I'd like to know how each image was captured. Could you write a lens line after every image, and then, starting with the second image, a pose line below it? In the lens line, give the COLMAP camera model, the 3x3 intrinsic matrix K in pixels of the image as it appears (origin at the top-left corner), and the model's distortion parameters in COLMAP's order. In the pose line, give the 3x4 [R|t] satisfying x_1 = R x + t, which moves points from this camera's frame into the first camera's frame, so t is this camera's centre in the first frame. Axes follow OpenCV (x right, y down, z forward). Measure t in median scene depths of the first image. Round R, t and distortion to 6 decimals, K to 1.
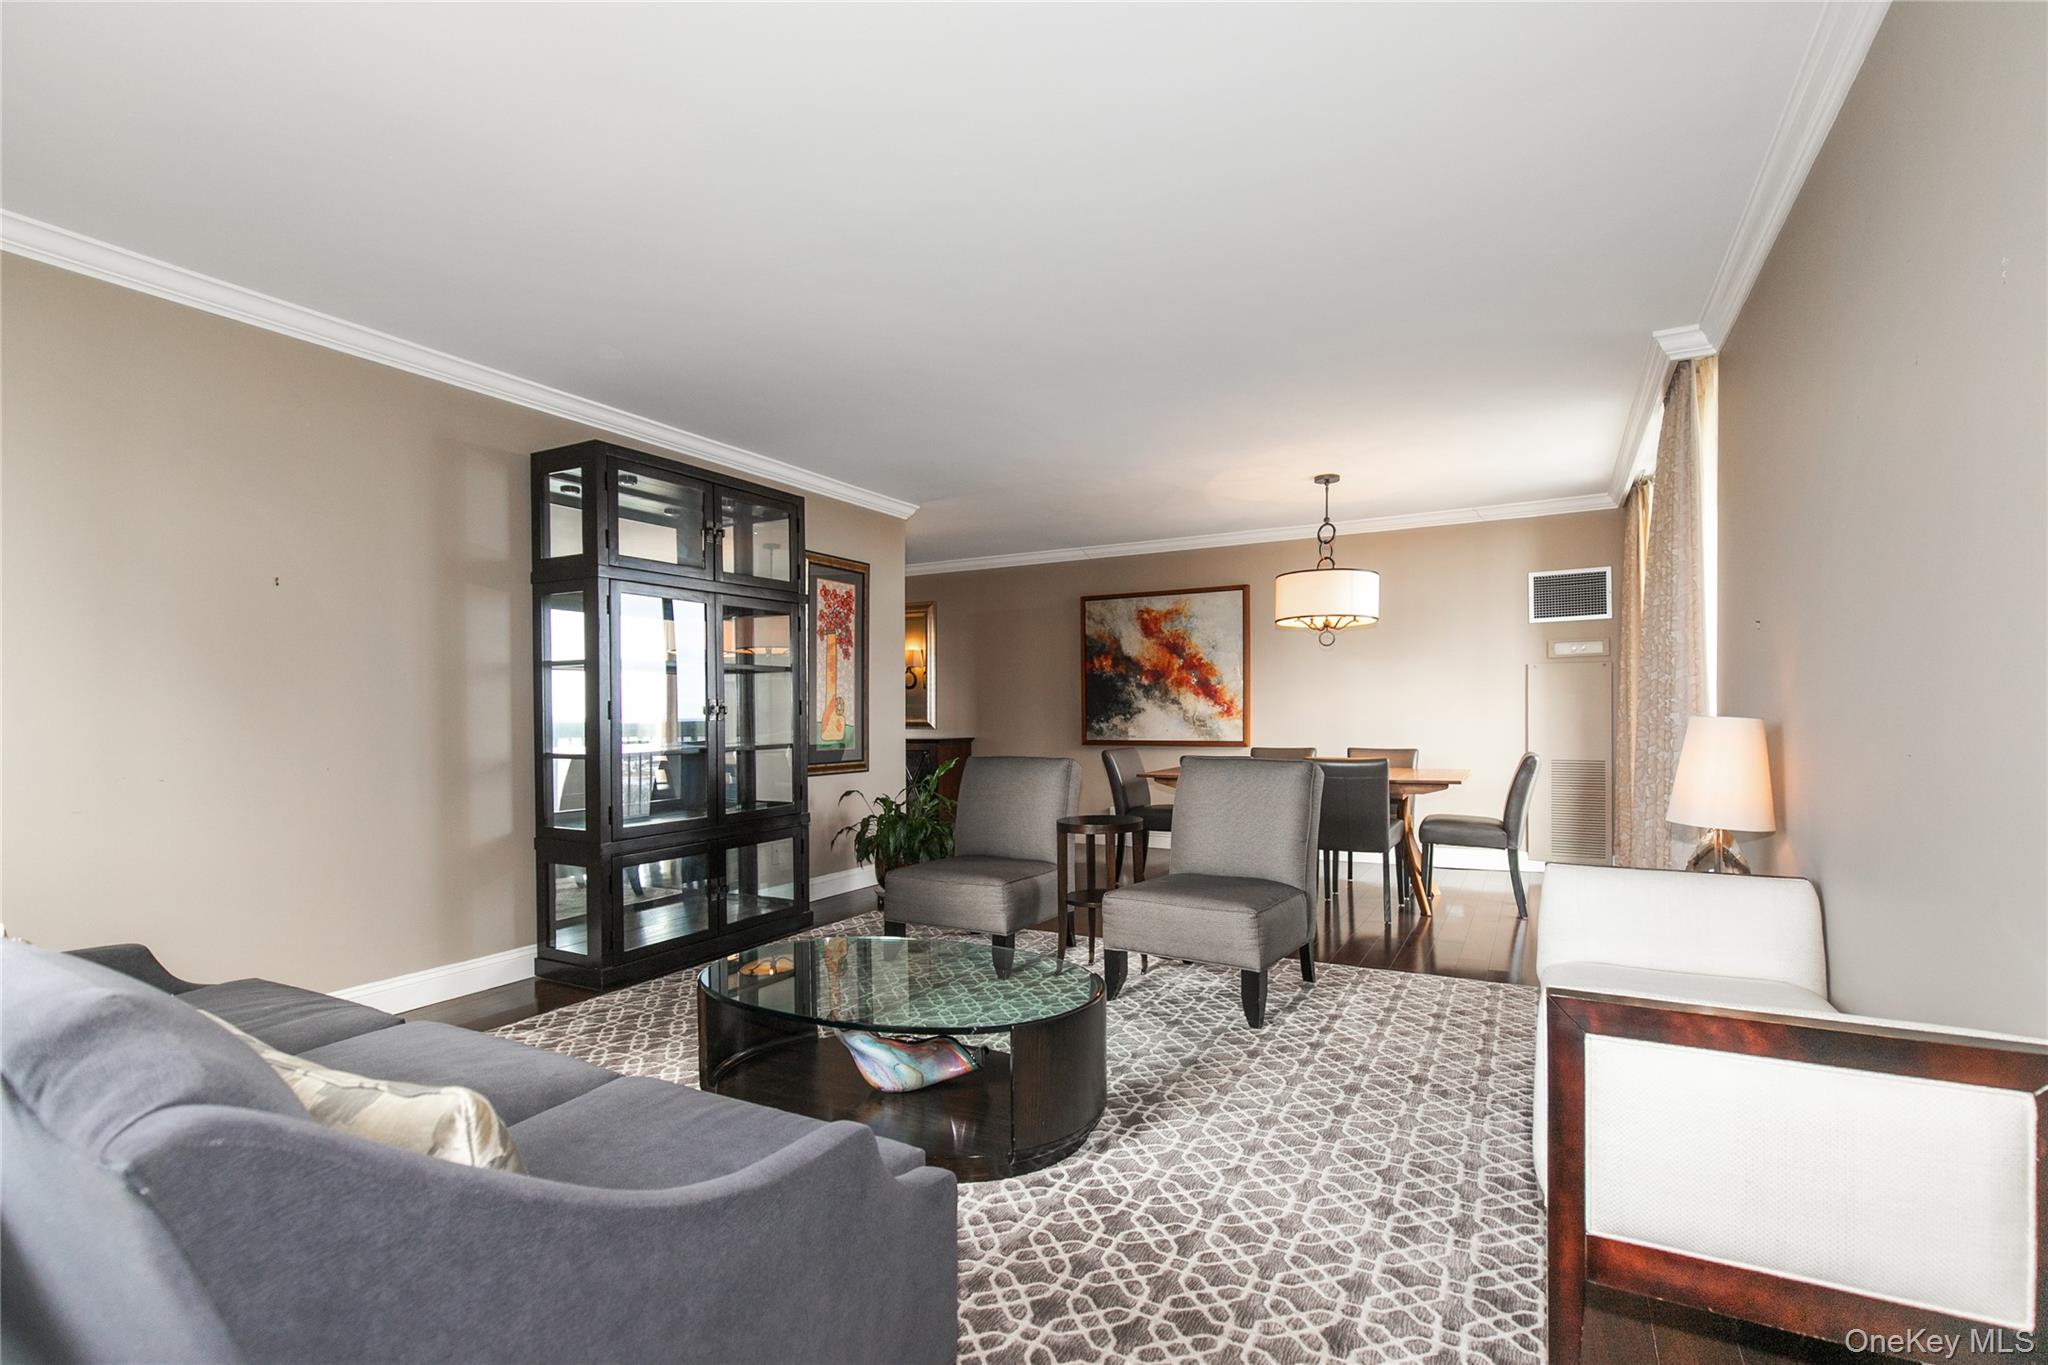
lens RADIAL K [[930.9, 0, 1028.9], [0, 930.9, 688.6], [0, 0, 1]] dist [-0.001220, -0.000818]
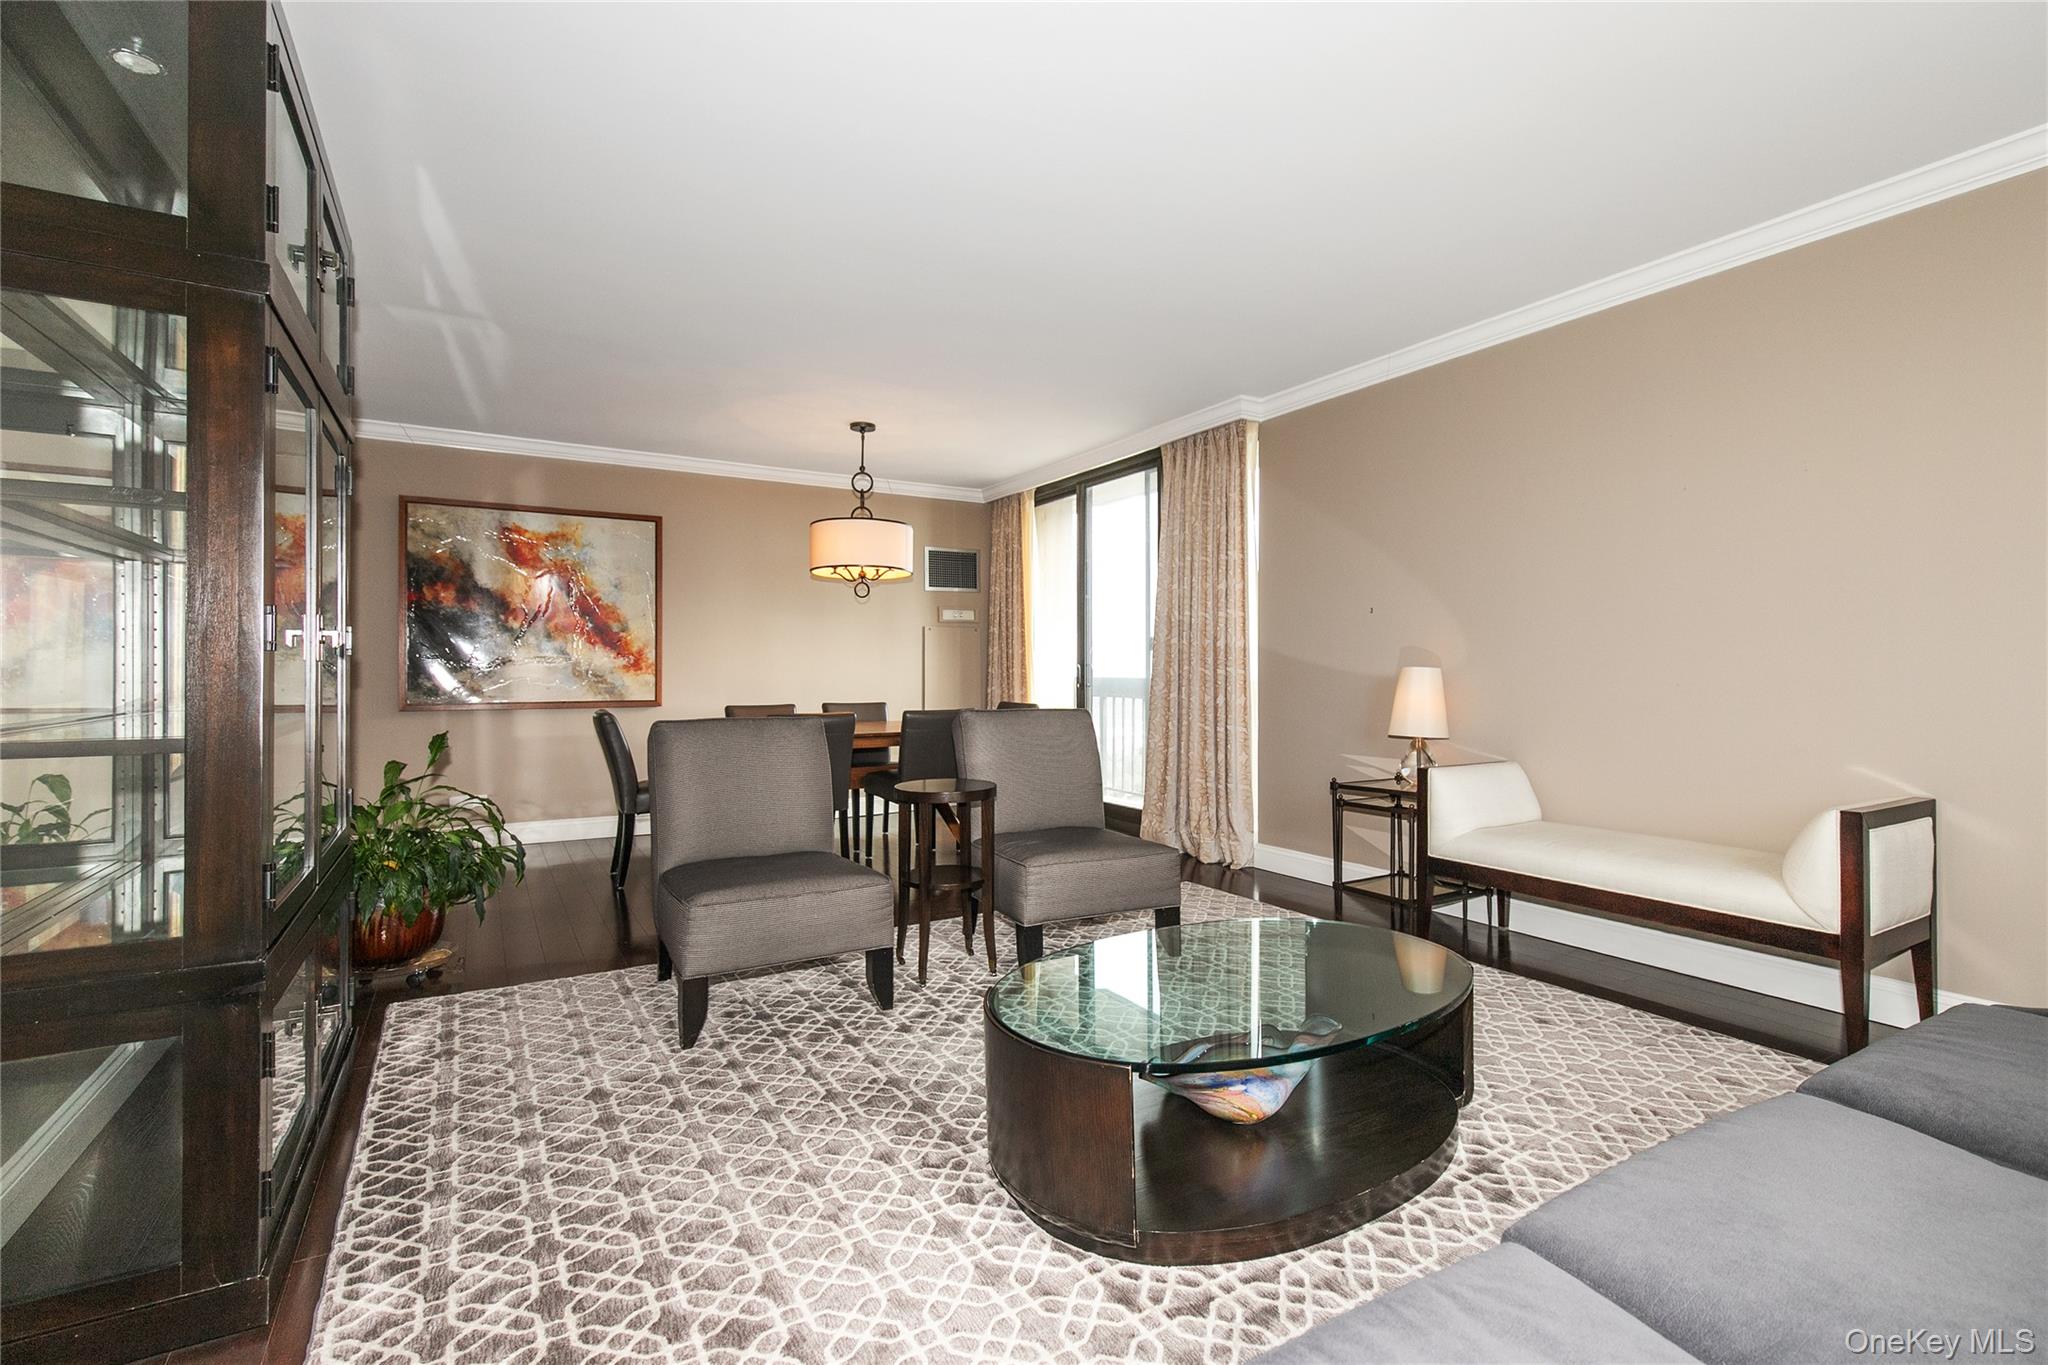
lens RADIAL K [[930.9, 0, 1032.7], [0, 930.9, 674.3], [0, 0, 1]] dist [-0.001220, -0.000818]
pose [[0.509371, 0.005451, 0.860530, -0.425978], [-0.029838, 0.999491, 0.011331, 0.017265], [-0.860030, -0.031448, 0.509274, 0.343006]]
